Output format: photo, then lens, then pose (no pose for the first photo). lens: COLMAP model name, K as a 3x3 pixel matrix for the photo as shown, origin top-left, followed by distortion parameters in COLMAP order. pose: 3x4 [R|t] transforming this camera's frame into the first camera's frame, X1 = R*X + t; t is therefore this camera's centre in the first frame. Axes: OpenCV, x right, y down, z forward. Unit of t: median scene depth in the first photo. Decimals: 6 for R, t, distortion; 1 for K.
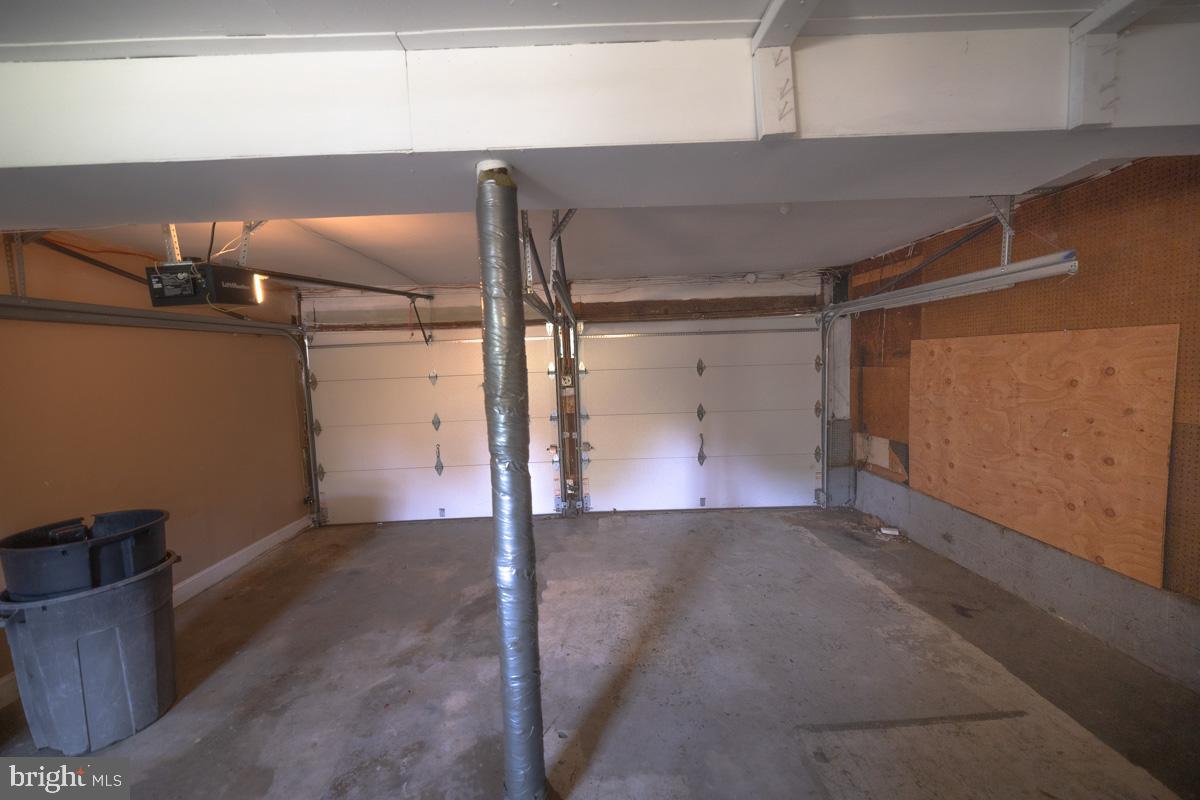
lens RADIAL K [[502.9, 0, 598.1], [0, 502.9, 395.5], [0, 0, 1]] dist [0.002845, 0.000171]
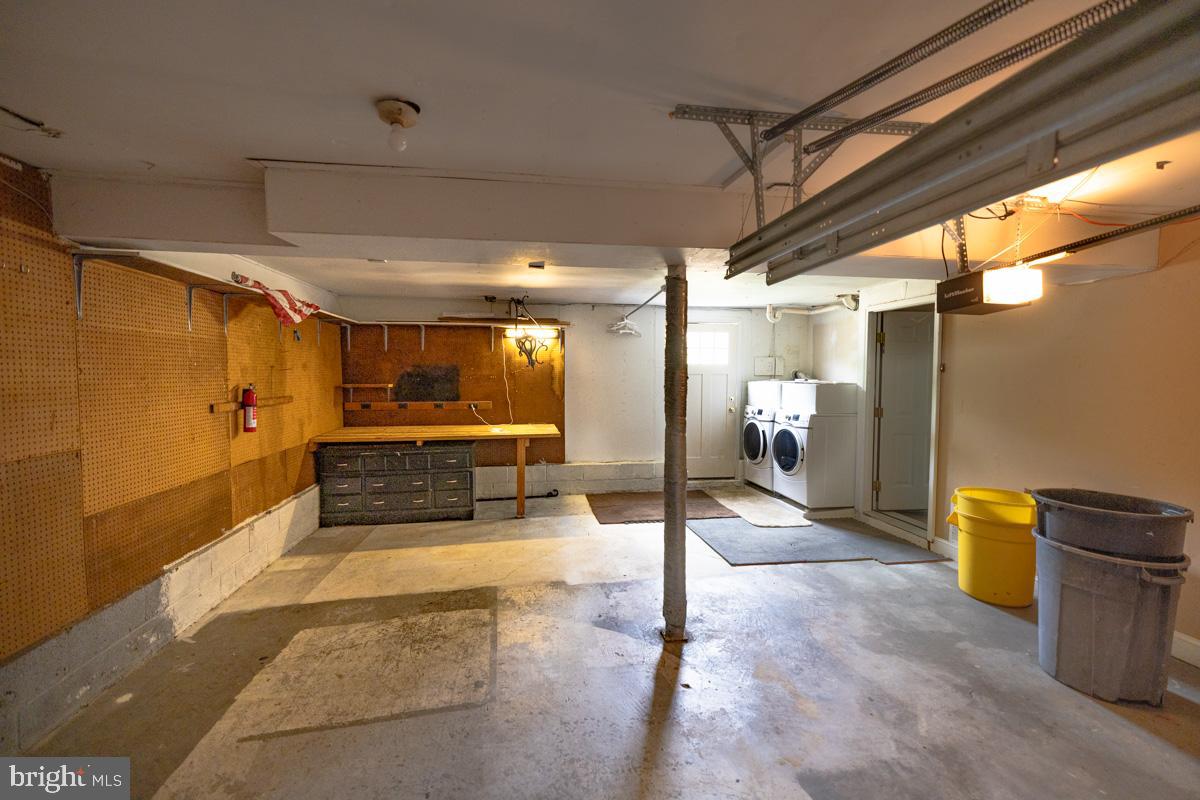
lens RADIAL K [[502.9, 0, 598.1], [0, 502.9, 395.5], [0, 0, 1]] dist [0.002845, 0.000171]
pose [[-0.988932, 0.043382, -0.141887, 0.266000], [0.026586, 0.992634, 0.118196, -0.140940], [0.145970, 0.113116, -0.982801, 2.017232]]
